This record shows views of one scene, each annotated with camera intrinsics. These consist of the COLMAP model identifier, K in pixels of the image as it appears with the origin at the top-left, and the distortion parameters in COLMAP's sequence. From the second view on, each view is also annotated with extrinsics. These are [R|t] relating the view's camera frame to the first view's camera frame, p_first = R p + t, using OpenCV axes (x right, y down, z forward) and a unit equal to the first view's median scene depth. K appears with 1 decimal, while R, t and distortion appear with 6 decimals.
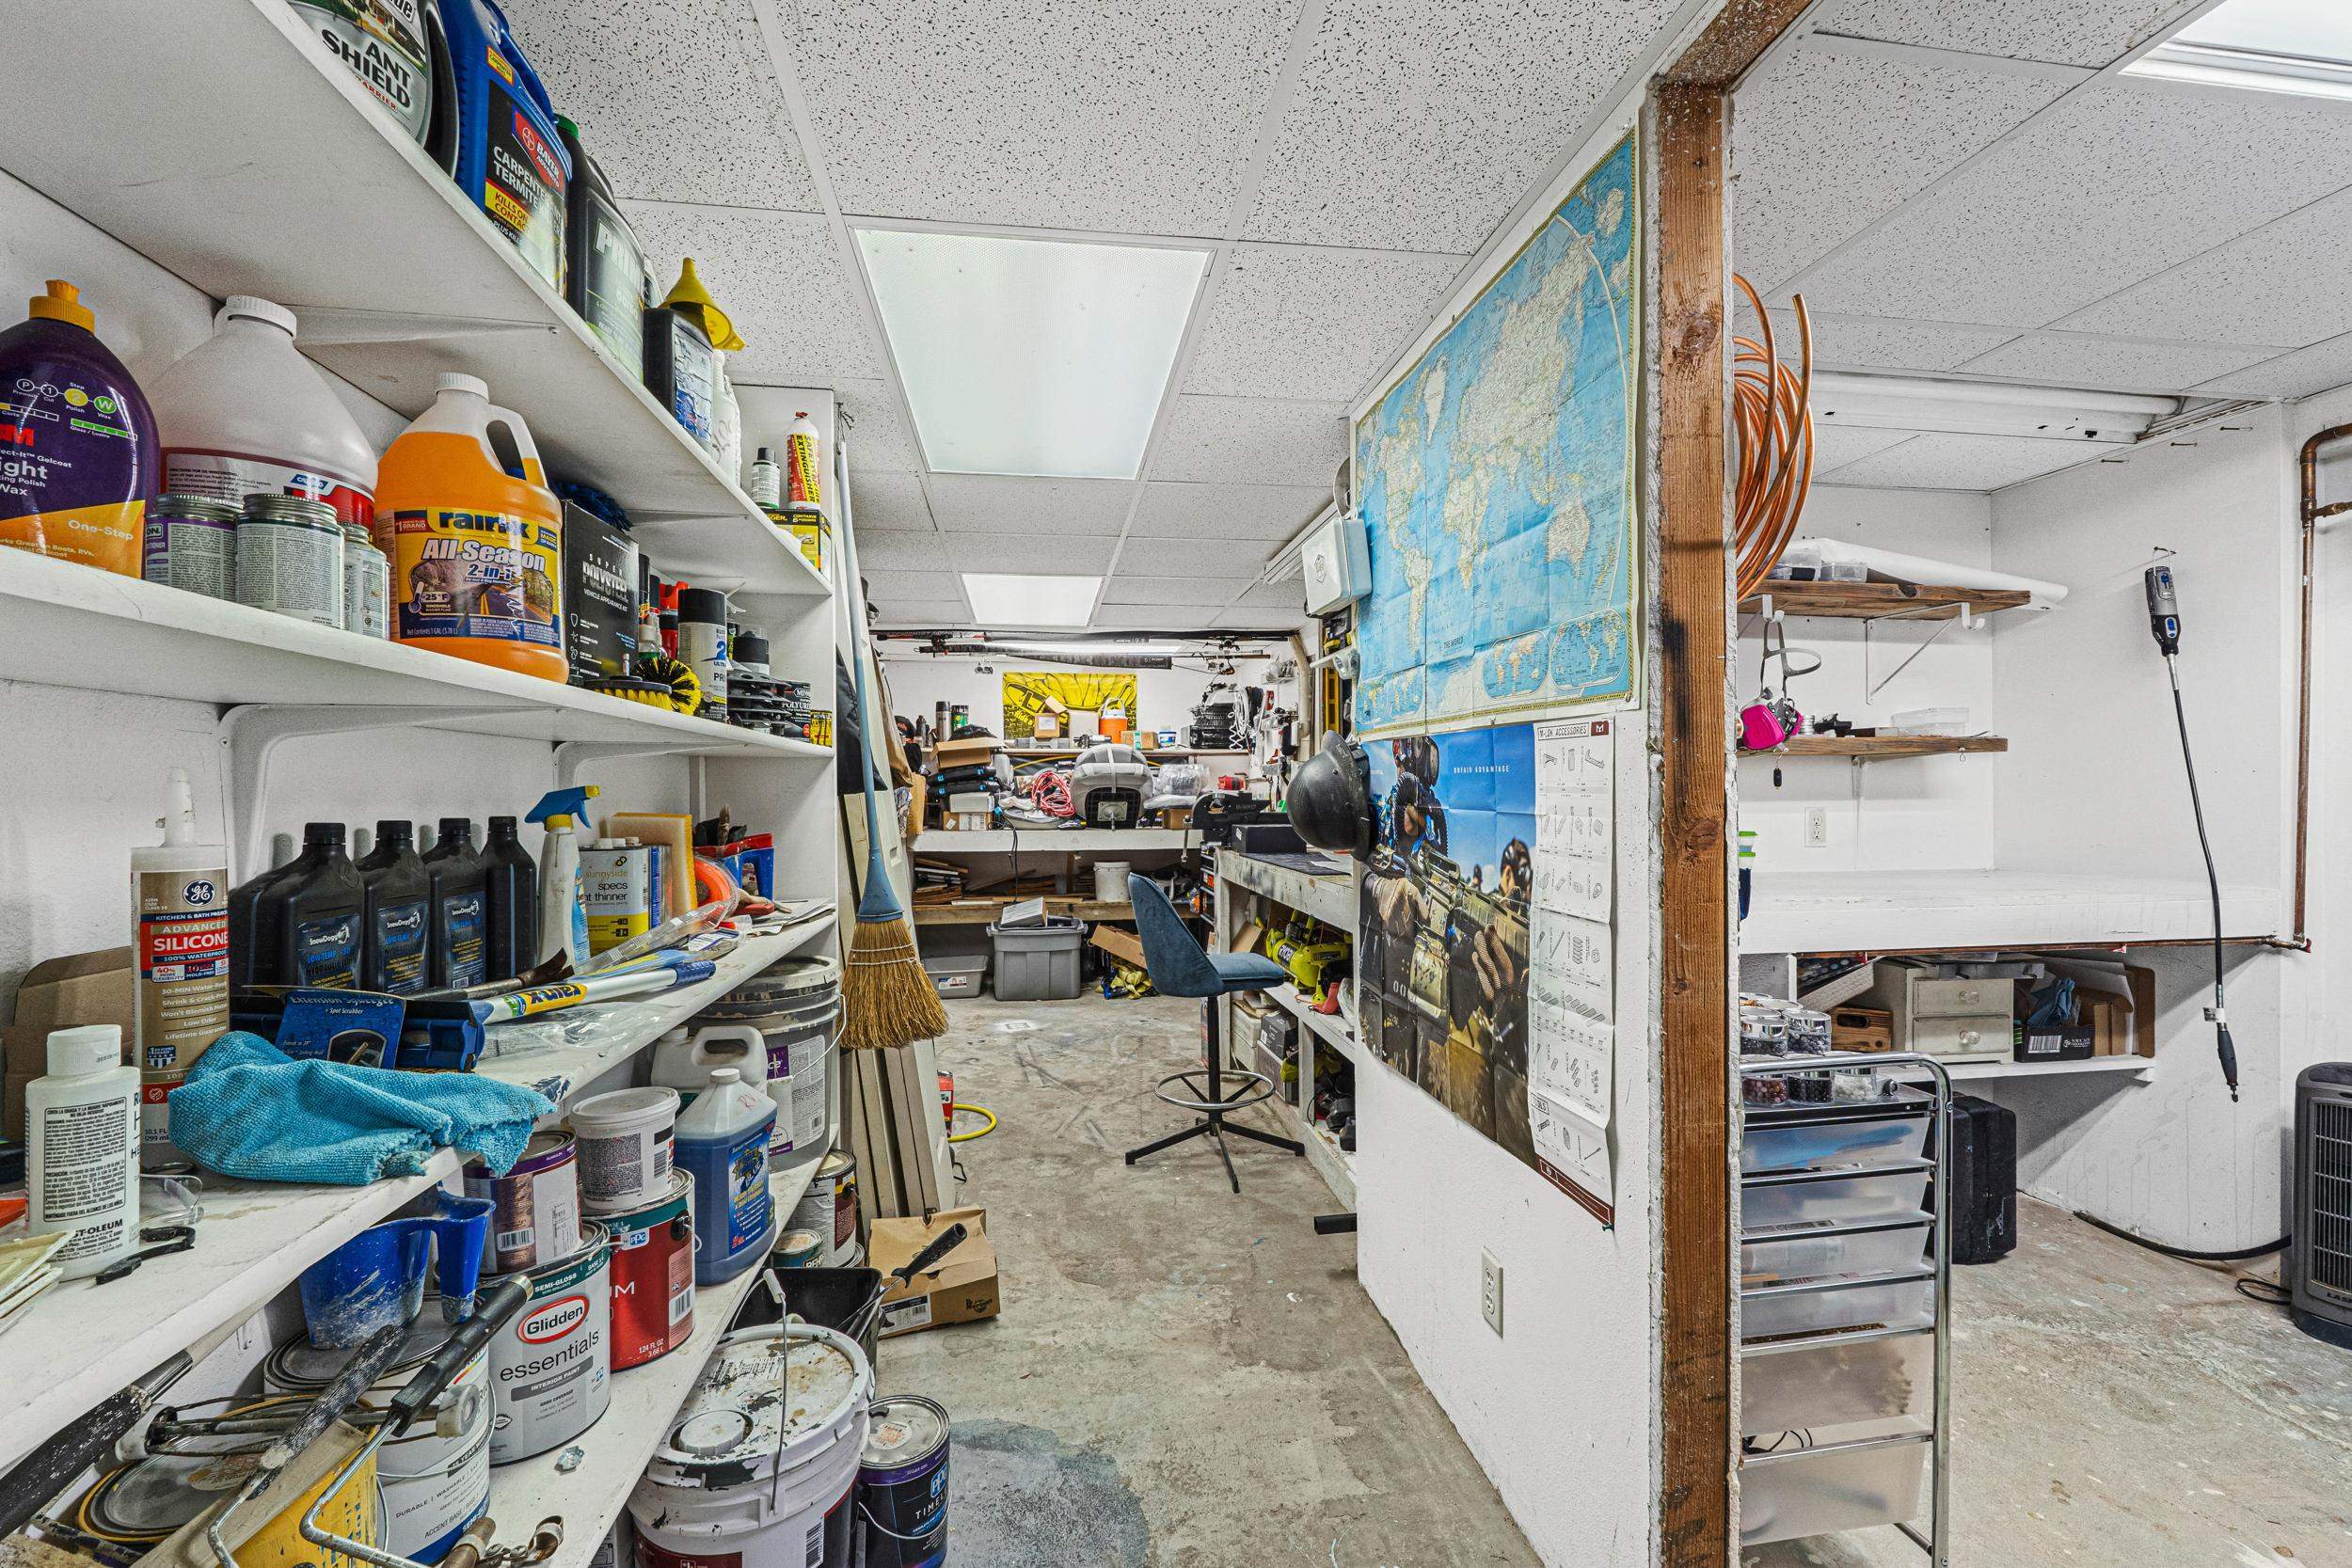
lens RADIAL K [[982.9, 0, 1174.4], [0, 982.9, 793.6], [0, 0, 1]] dist [-0.006149, -0.000356]
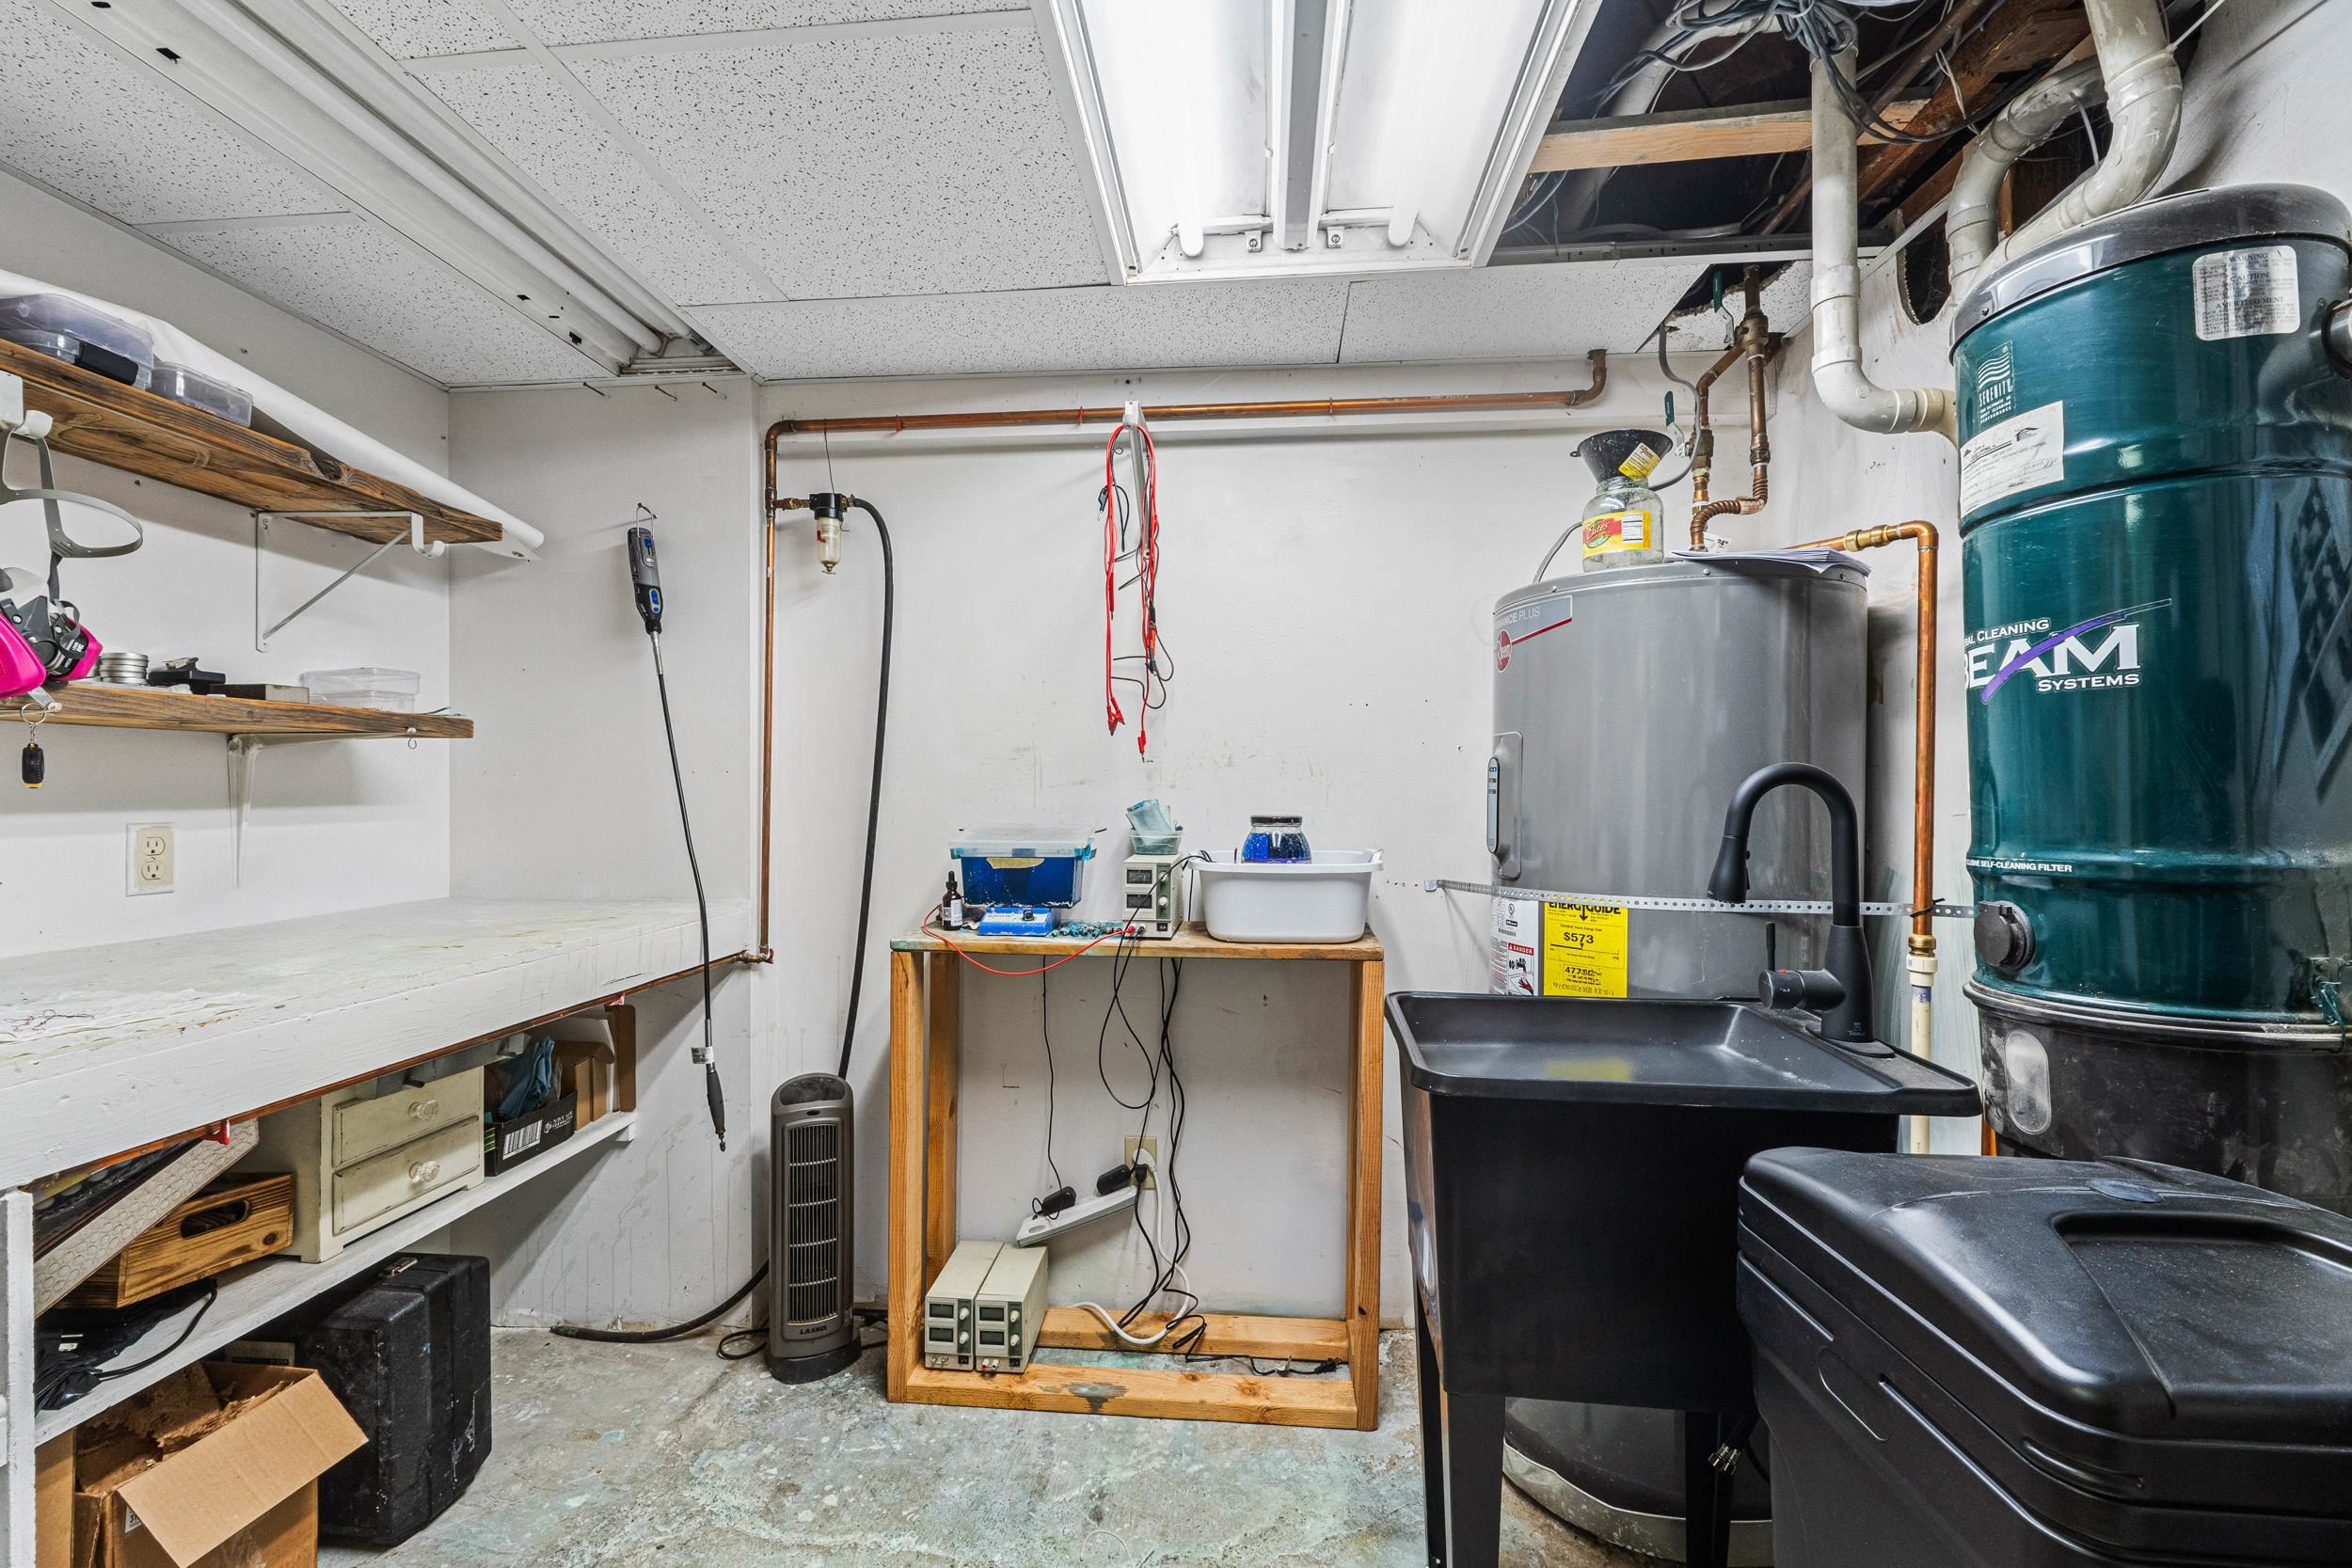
lens RADIAL K [[982.9, 0, 1164.7], [0, 982.9, 790.4], [0, 0, 1]] dist [-0.006149, -0.000356]
pose [[0.225728, 0.004079, 0.974182, 0.282681], [0.000791, 0.999990, -0.004371, -0.001333], [-0.974190, 0.001757, 0.225723, 0.365052]]
